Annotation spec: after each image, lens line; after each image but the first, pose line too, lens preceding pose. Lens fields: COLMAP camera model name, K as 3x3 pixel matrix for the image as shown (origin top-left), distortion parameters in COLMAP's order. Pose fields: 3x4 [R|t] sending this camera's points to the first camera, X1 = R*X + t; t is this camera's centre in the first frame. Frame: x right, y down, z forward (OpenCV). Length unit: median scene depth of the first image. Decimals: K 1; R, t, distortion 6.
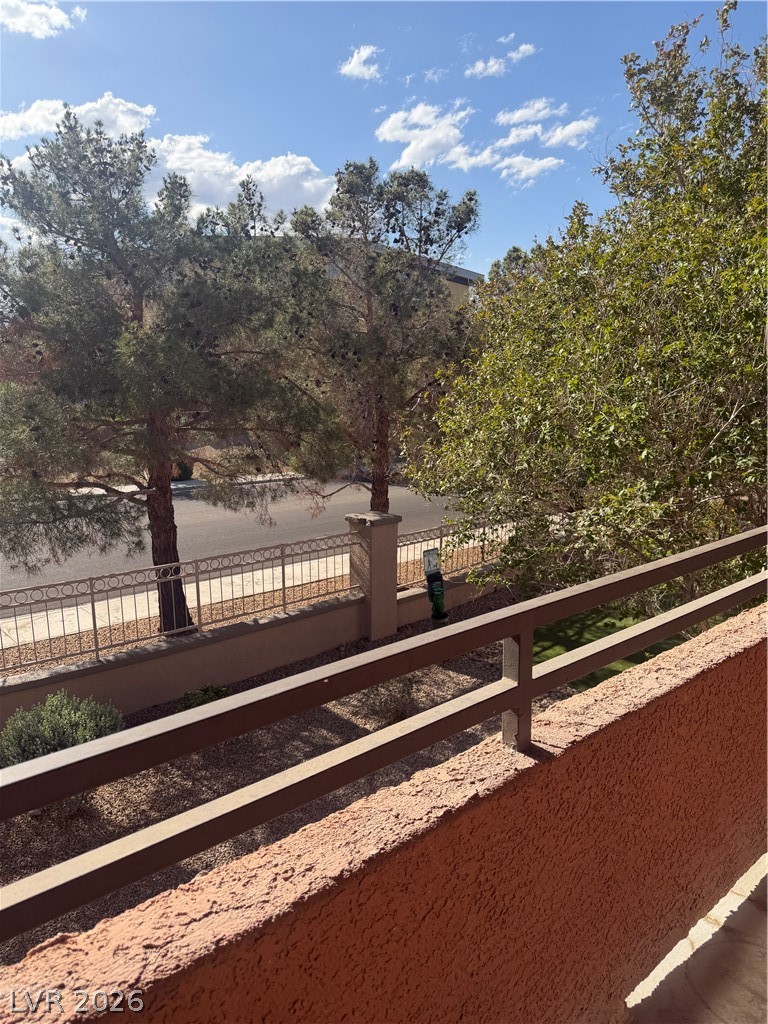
lens RADIAL K [[723.5, 0, 380.0], [0, 723.5, 516.6], [0, 0, 1]] dist [0.074510, -0.102472]
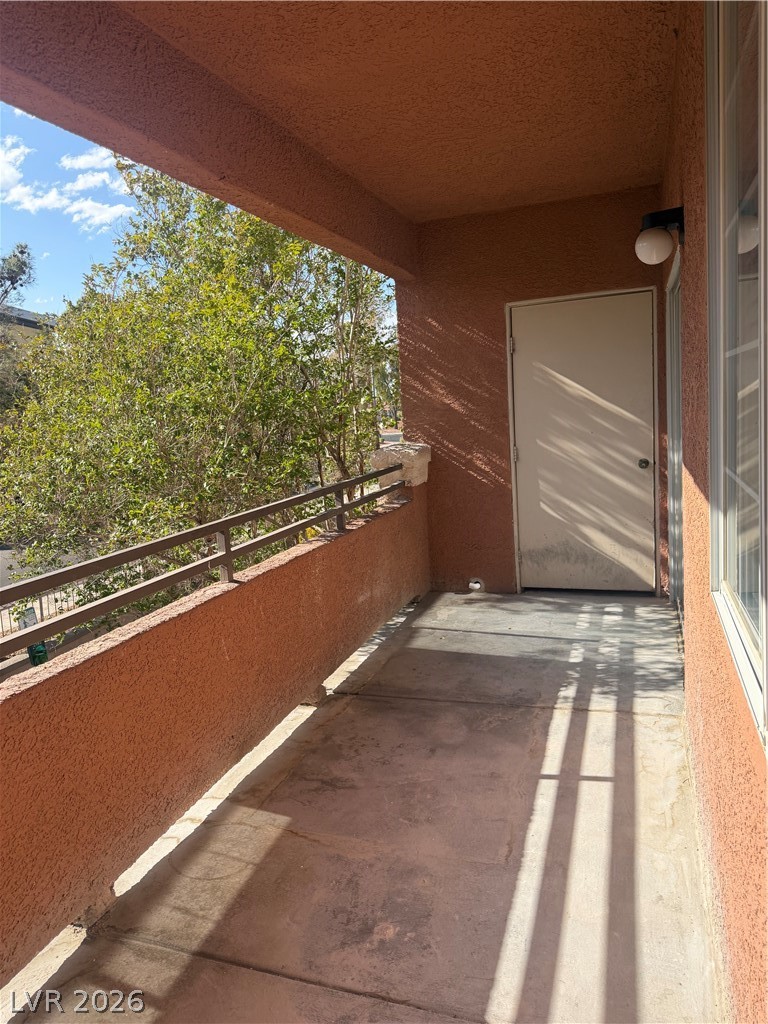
lens RADIAL K [[746.7, 0, 386.4], [0, 746.7, 496.8], [0, 0, 1]] dist [0.002810, -0.002016]
pose [[0.865676, -0.128883, 0.483729, 0.195605], [0.169891, 0.984580, -0.041706, 0.094148], [-0.470894, 0.118285, 0.874224, -0.512789]]
